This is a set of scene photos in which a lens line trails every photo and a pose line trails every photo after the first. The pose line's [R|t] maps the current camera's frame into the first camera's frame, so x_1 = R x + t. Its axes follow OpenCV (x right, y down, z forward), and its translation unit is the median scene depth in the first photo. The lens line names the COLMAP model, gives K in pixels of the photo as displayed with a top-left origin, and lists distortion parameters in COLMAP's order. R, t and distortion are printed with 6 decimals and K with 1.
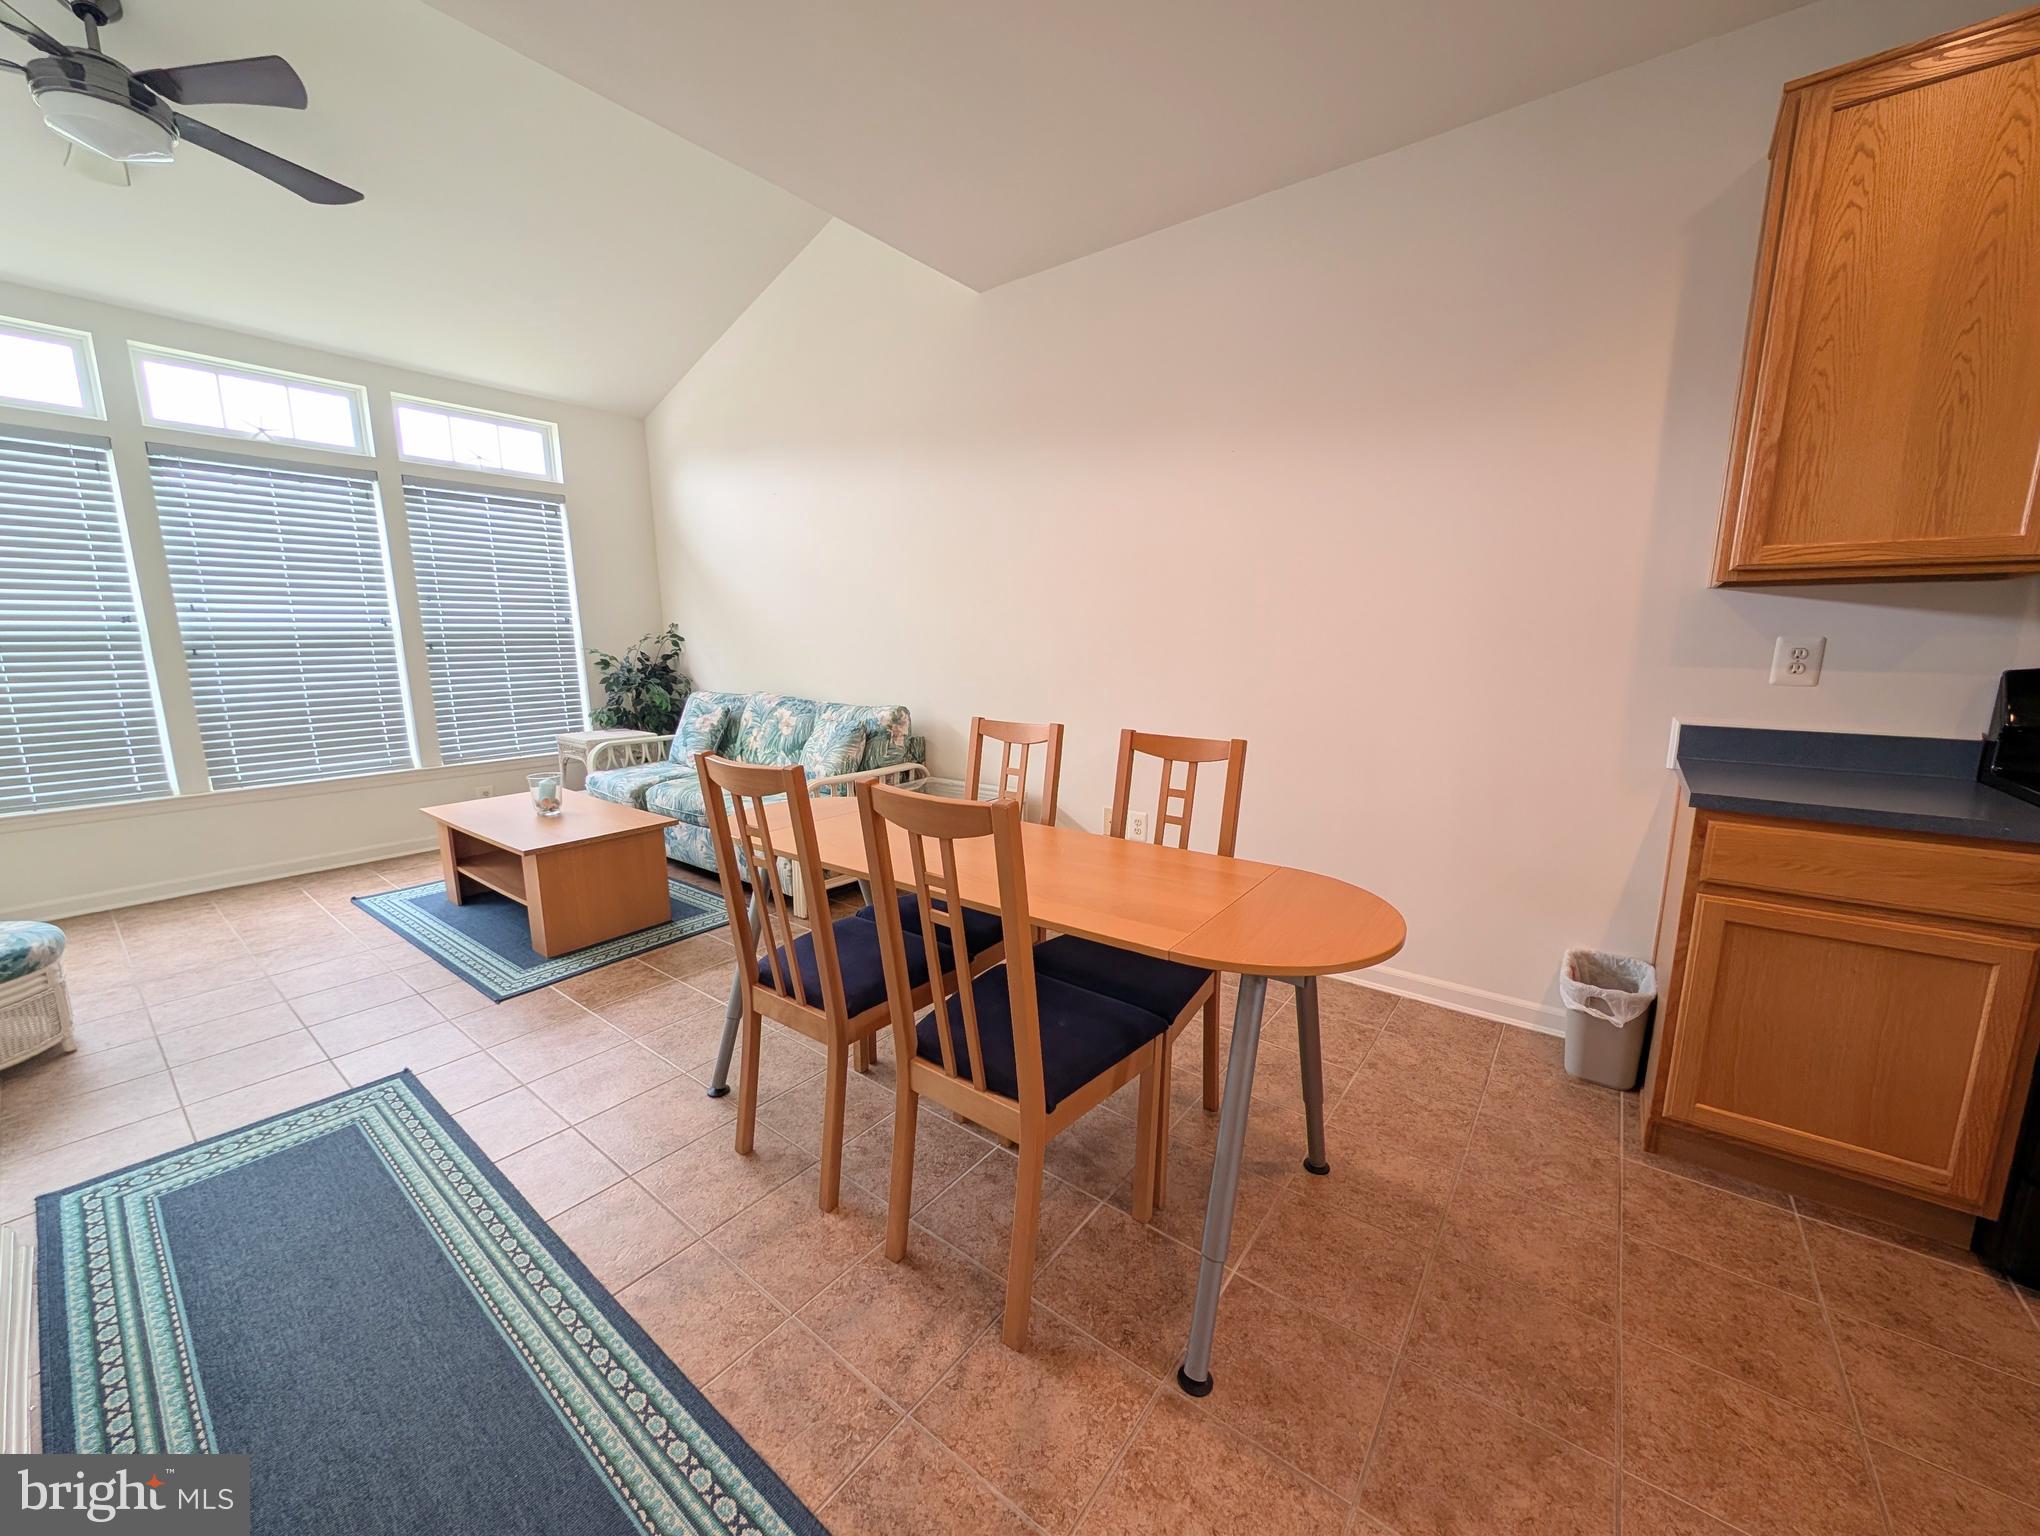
lens RADIAL K [[773.6, 0, 1013.2], [0, 773.6, 768.0], [0, 0, 1]] dist [0.008565, -0.008136]
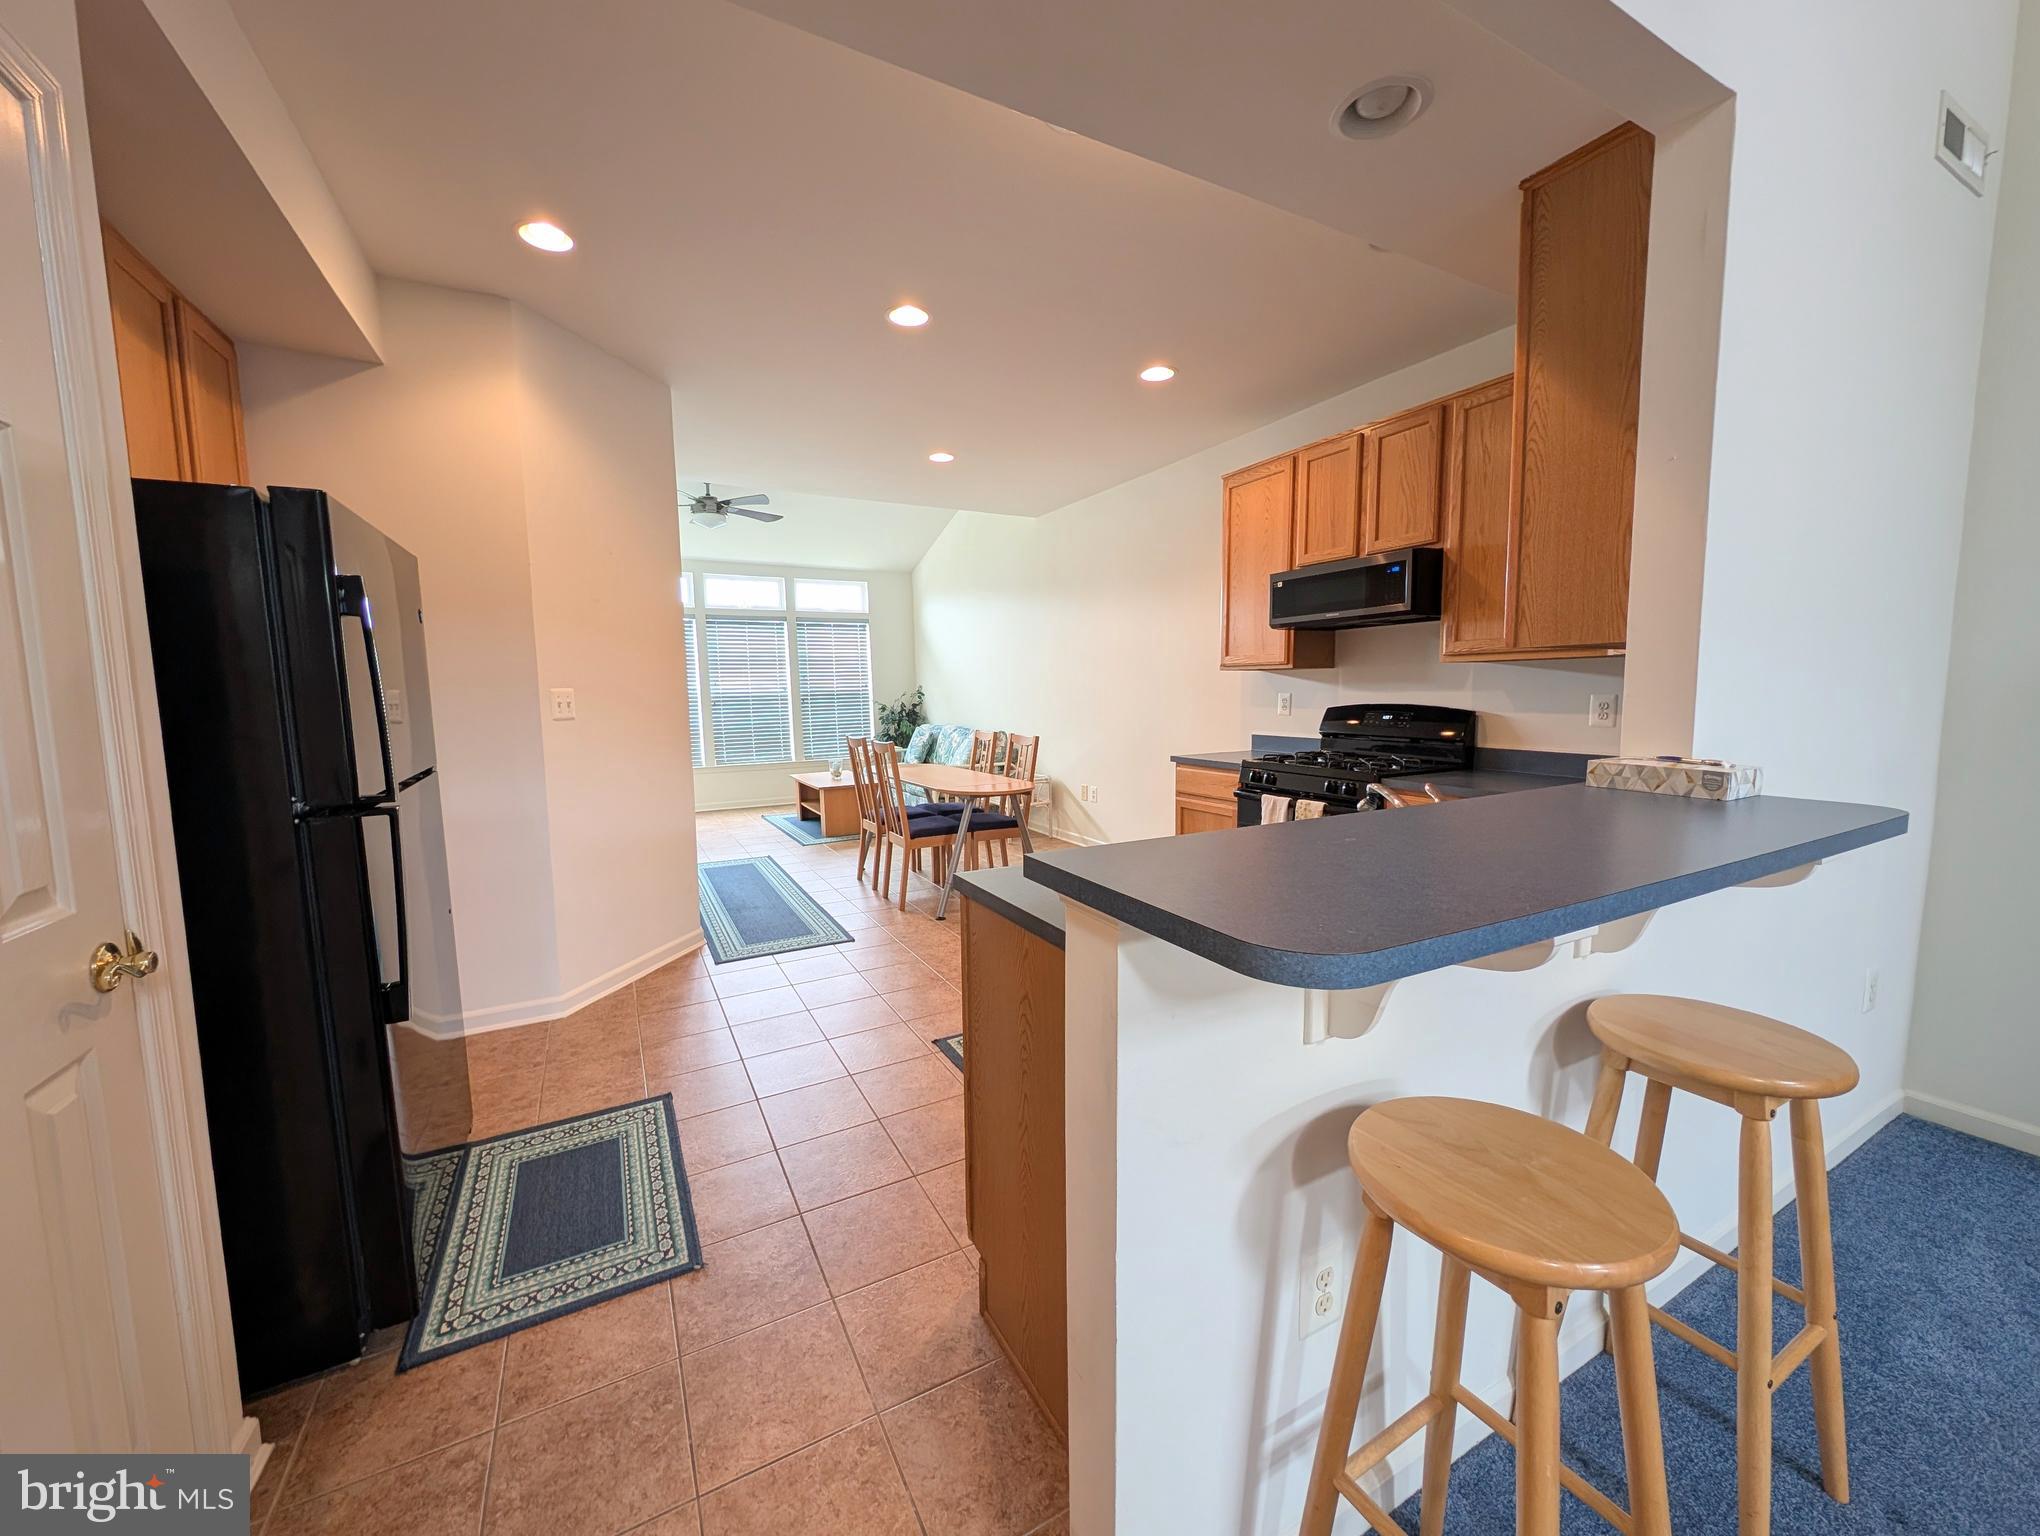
lens RADIAL K [[773.6, 0, 1013.2], [0, 773.6, 768.0], [0, 0, 1]] dist [0.008565, -0.008136]
pose [[0.913765, 0.030456, -0.405099, 0.645649], [-0.056008, 0.997108, -0.051370, 0.103704], [0.402363, 0.069629, 0.912828, -0.685583]]
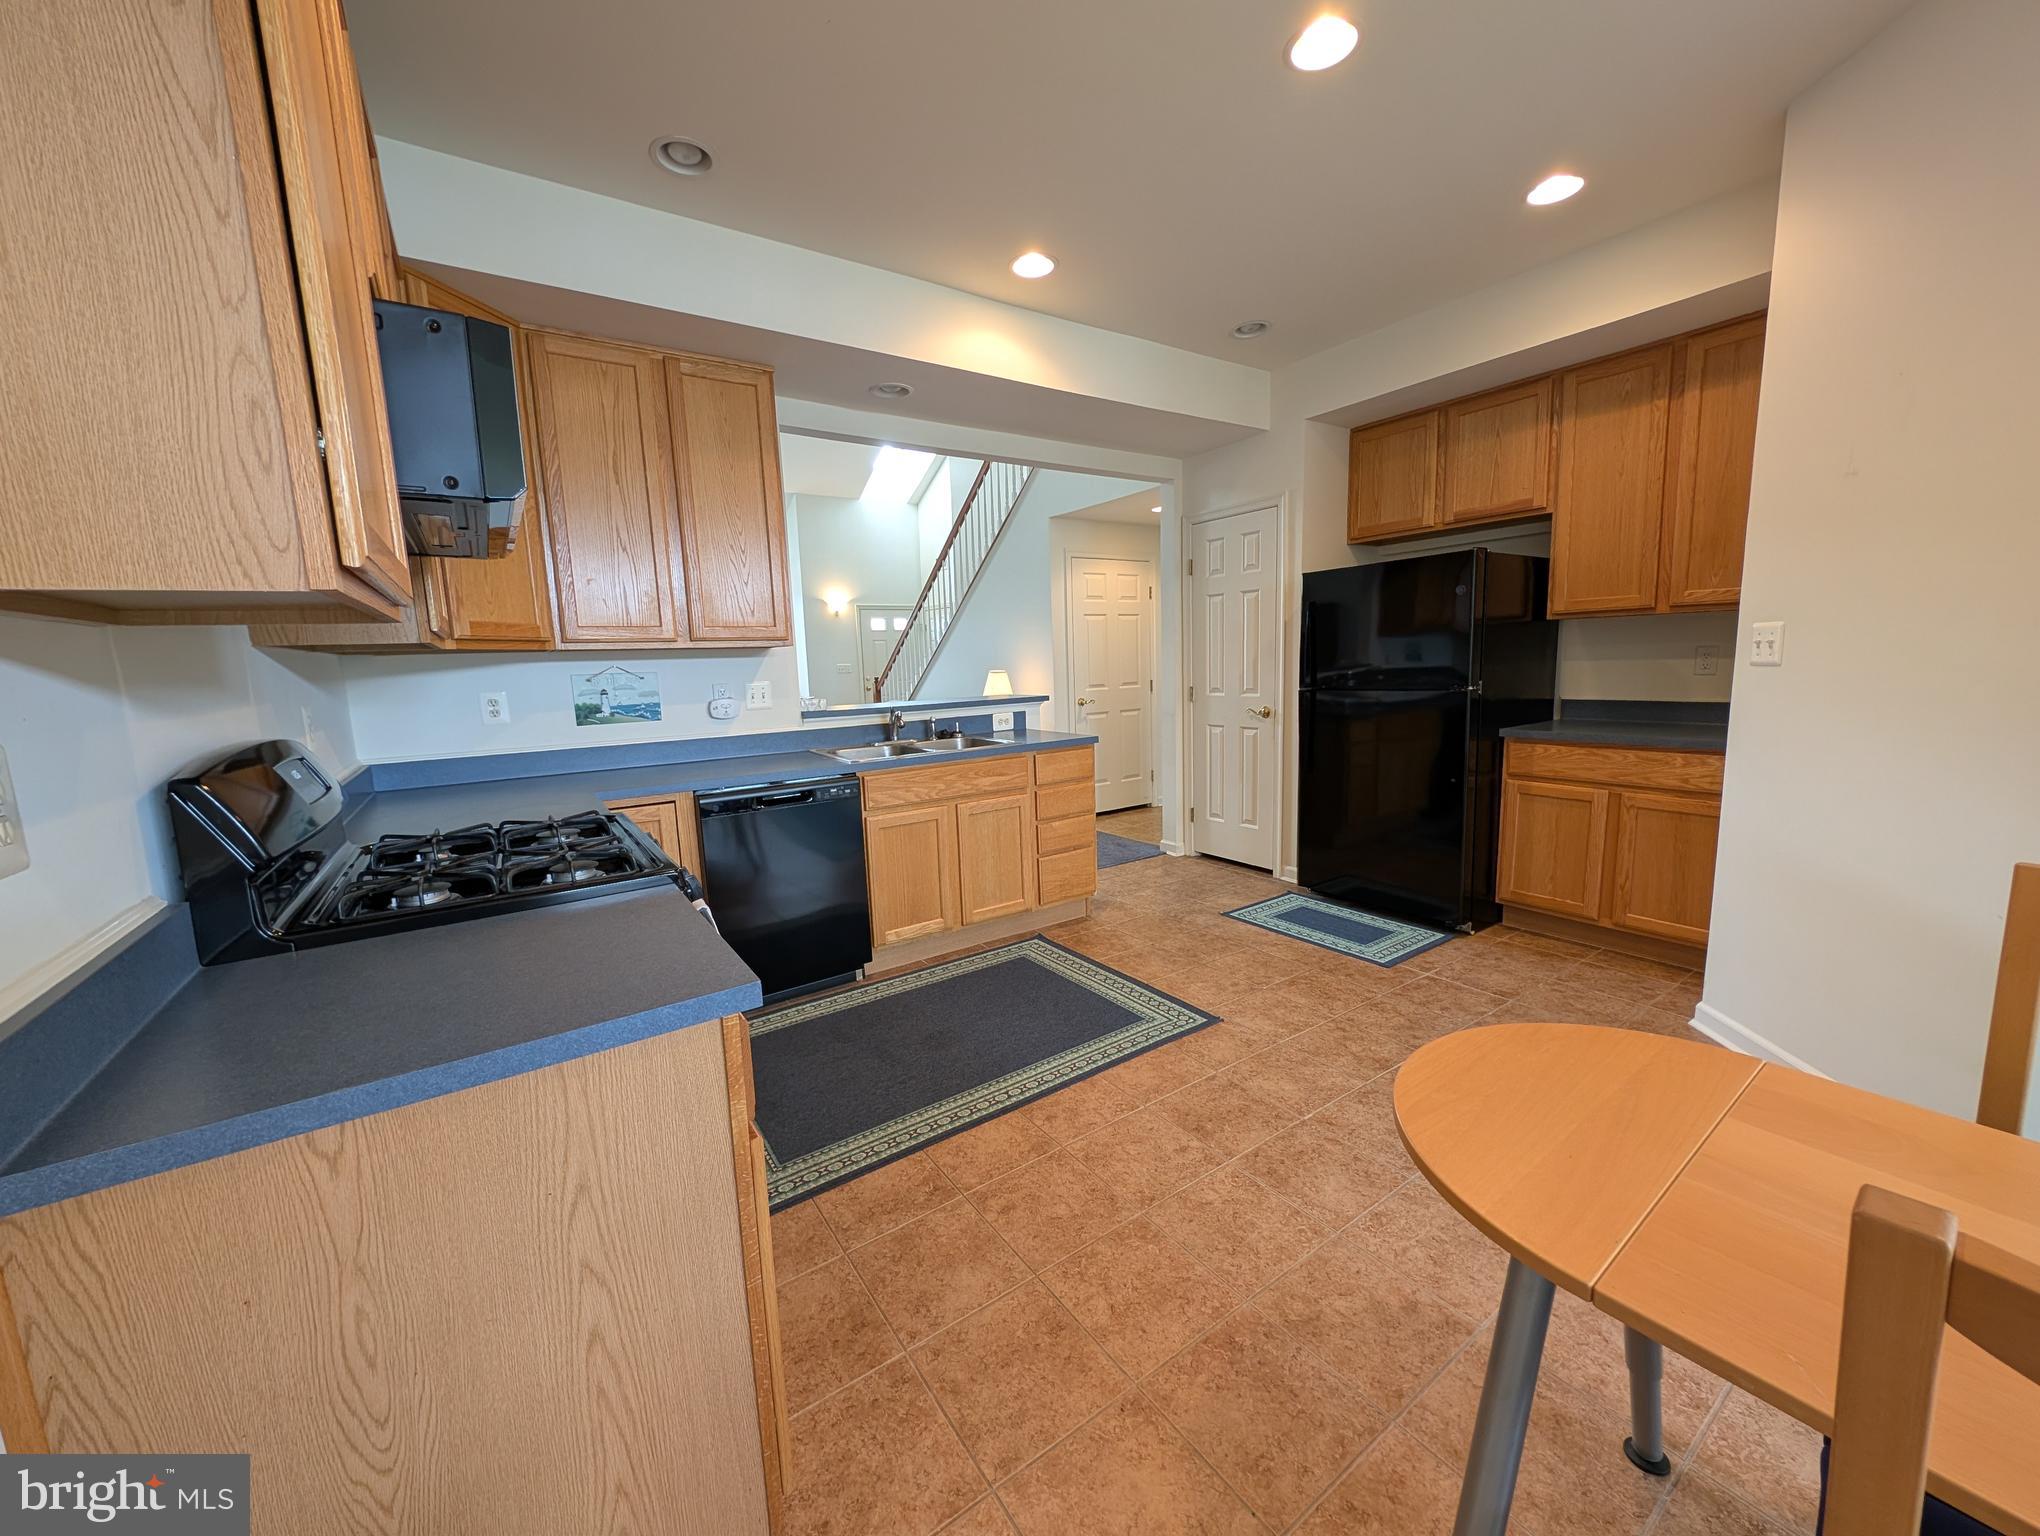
lens RADIAL K [[773.6, 0, 1013.2], [0, 773.6, 768.0], [0, 0, 1]] dist [0.008565, -0.008136]
pose [[-0.949844, -0.006123, 0.312664, 0.235430], [0.091065, 0.951063, 0.295272, -0.120957], [-0.299171, 0.308936, -0.902804, 0.633821]]
